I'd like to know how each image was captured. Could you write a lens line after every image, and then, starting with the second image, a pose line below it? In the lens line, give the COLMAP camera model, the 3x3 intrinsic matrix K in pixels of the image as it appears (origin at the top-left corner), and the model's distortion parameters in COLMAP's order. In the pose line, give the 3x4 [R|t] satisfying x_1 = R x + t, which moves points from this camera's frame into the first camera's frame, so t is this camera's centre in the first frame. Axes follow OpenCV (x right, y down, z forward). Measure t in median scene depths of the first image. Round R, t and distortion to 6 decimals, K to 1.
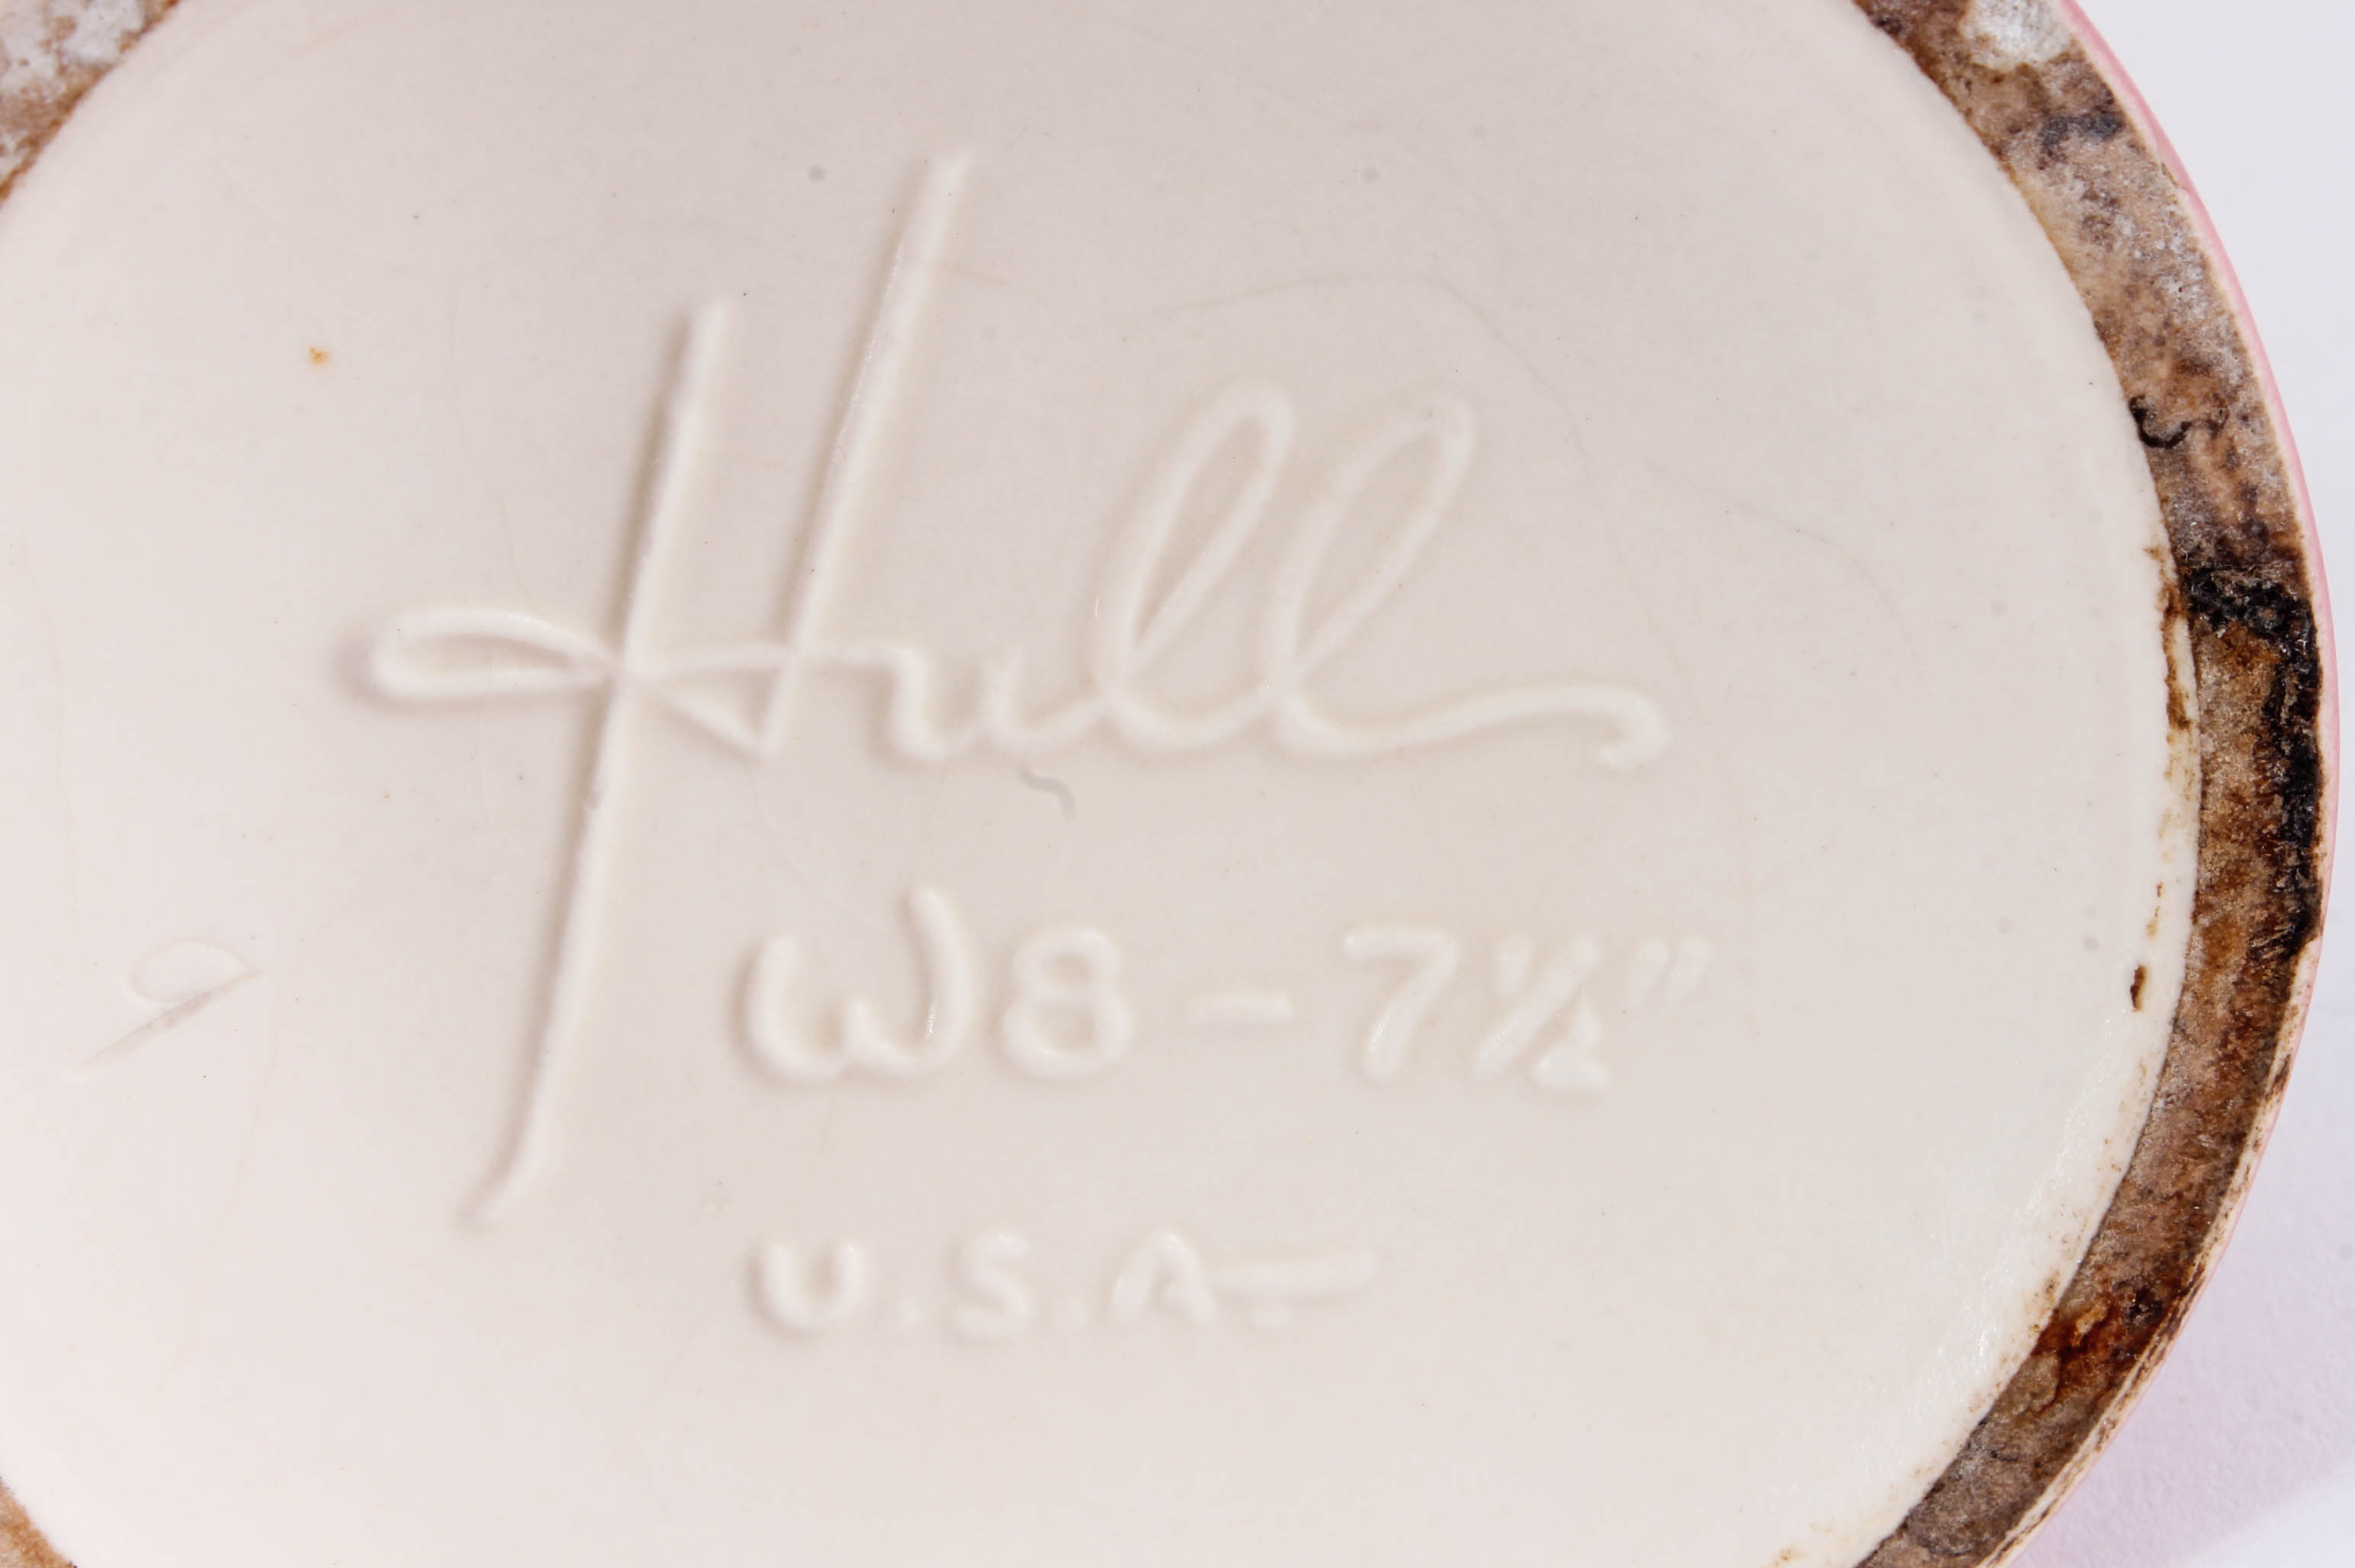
lens RADIAL K [[3590.1, 0, 1168.4], [0, 3590.1, 781.9], [0, 0, 1]] dist [-0.065190, 0.000000]
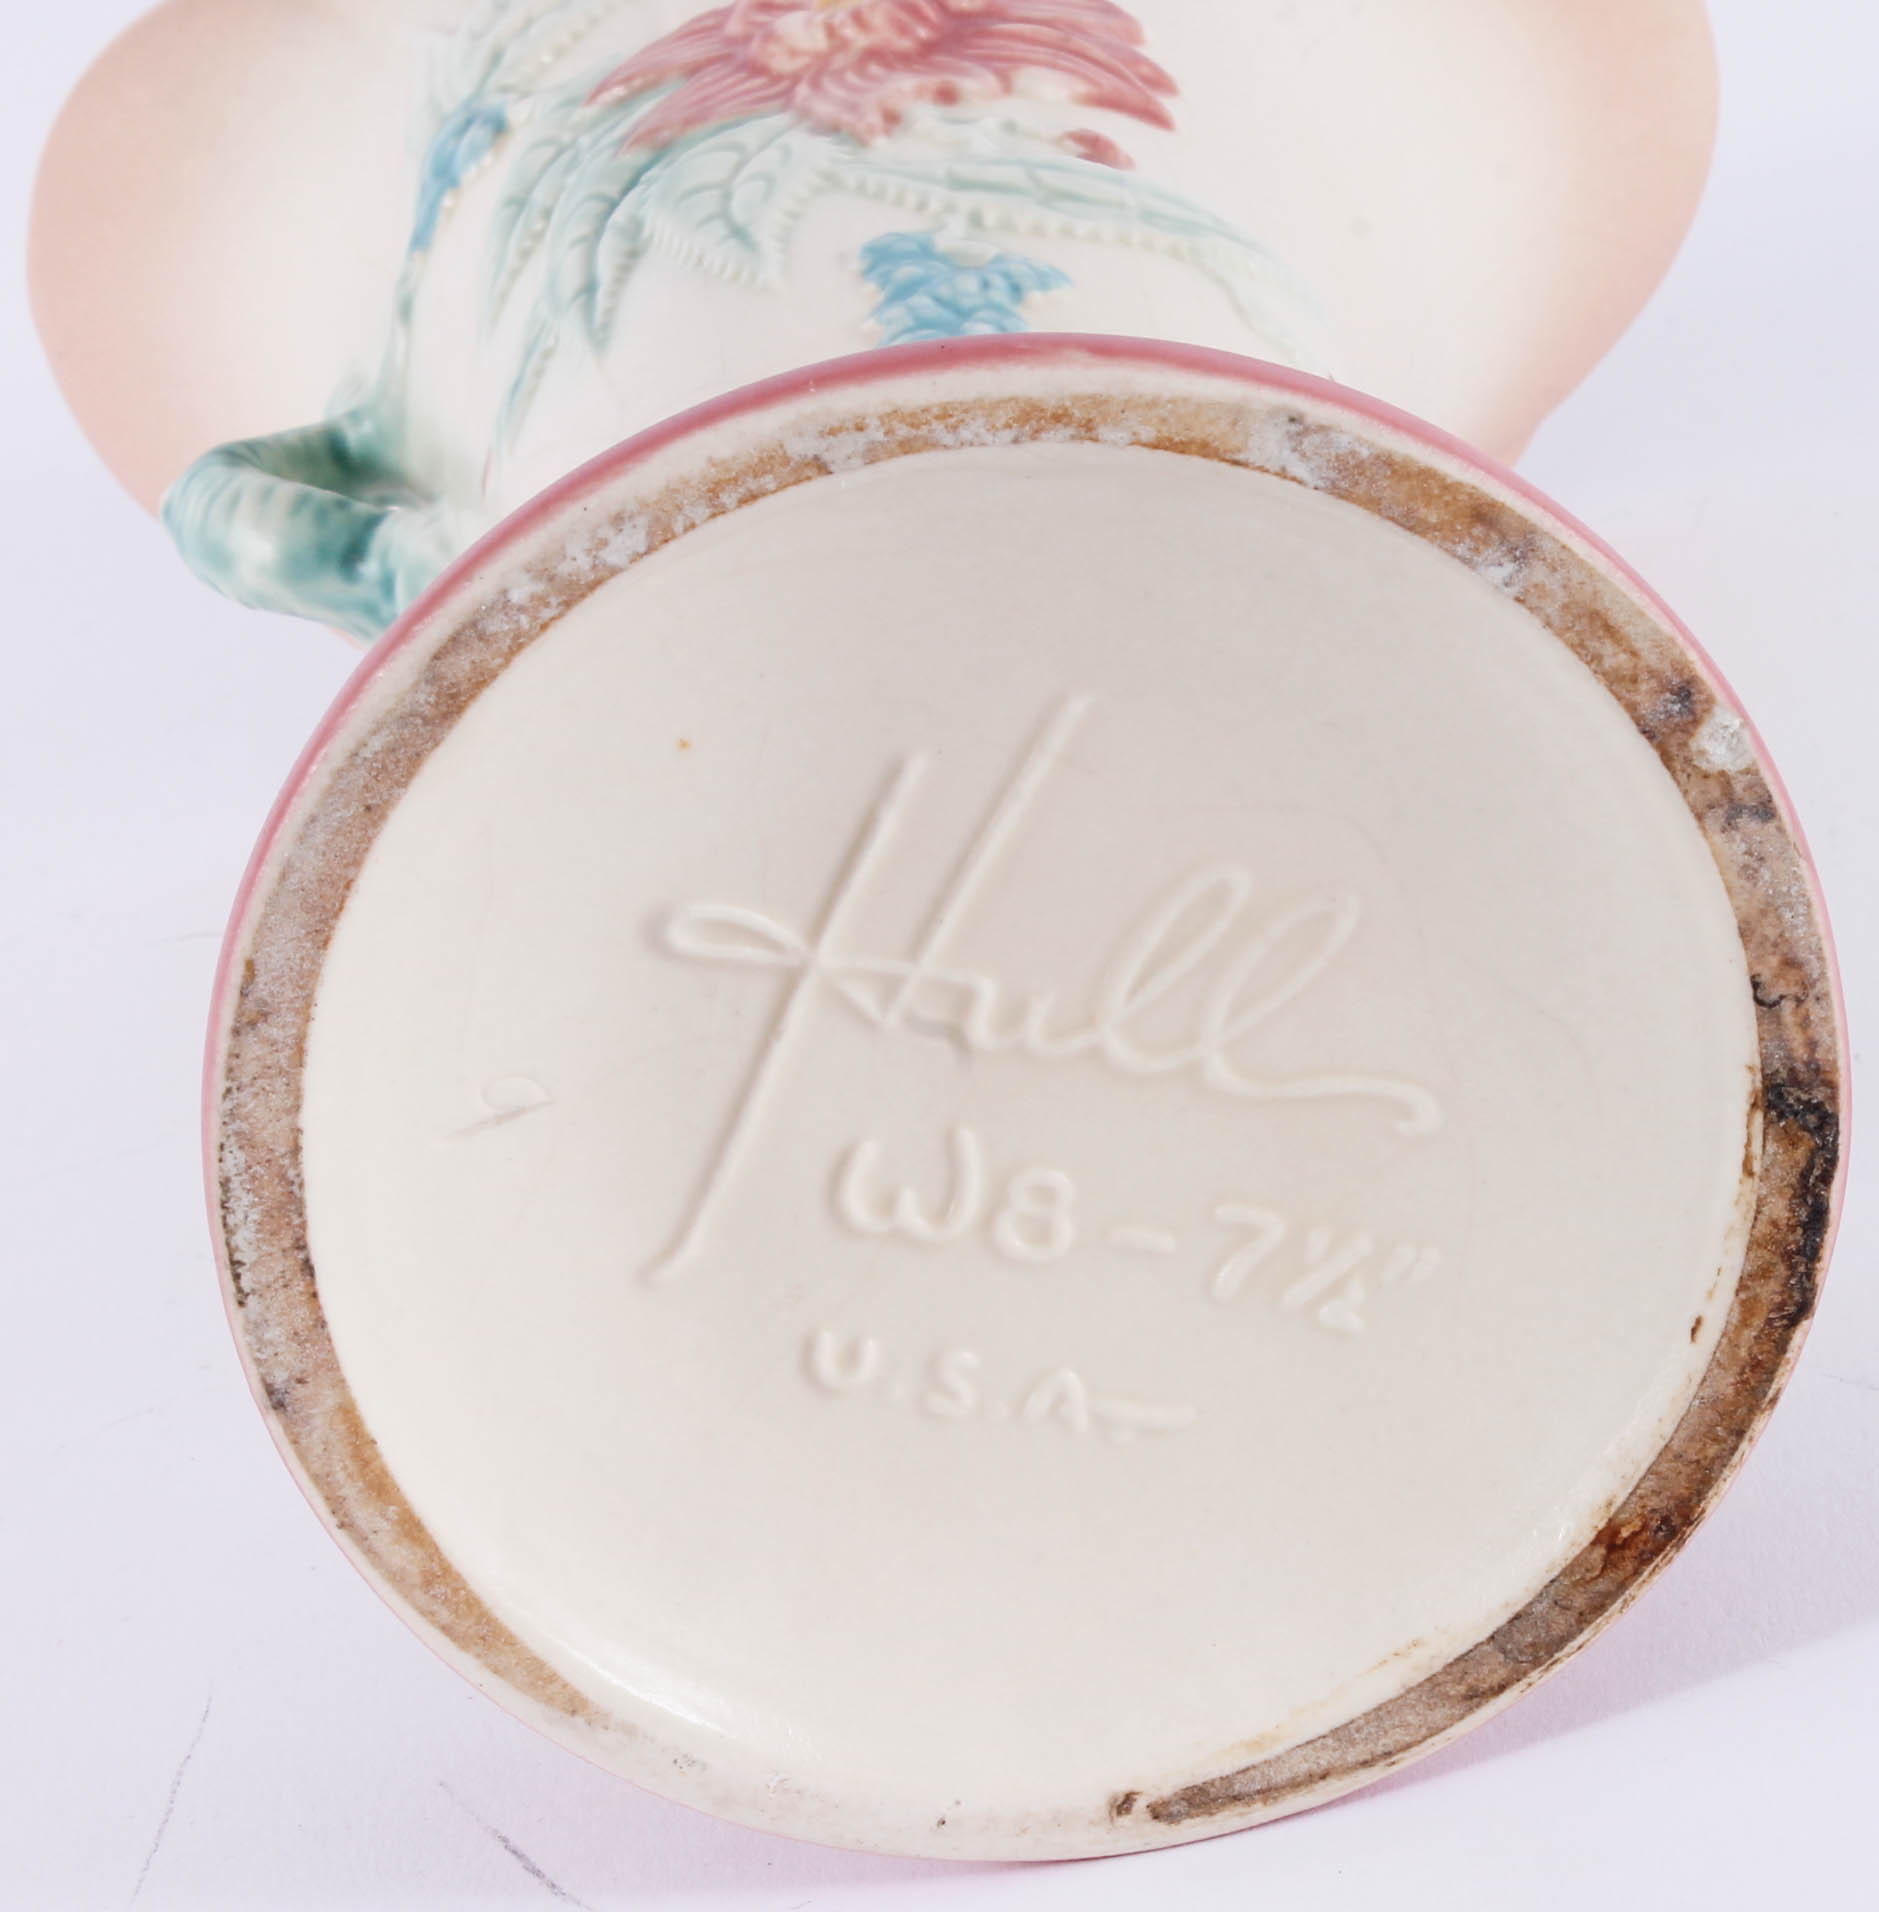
lens RADIAL K [[3628.5, 0, 943.2], [0, 3628.5, 957.5], [0, 0, 1]] dist [-0.161771, 0.000000]
pose [[0.982091, 0.188395, 0.001951, -0.097052], [-0.188318, 0.981899, -0.020261, -0.010280], [-0.005732, 0.019531, 0.999793, -0.623628]]
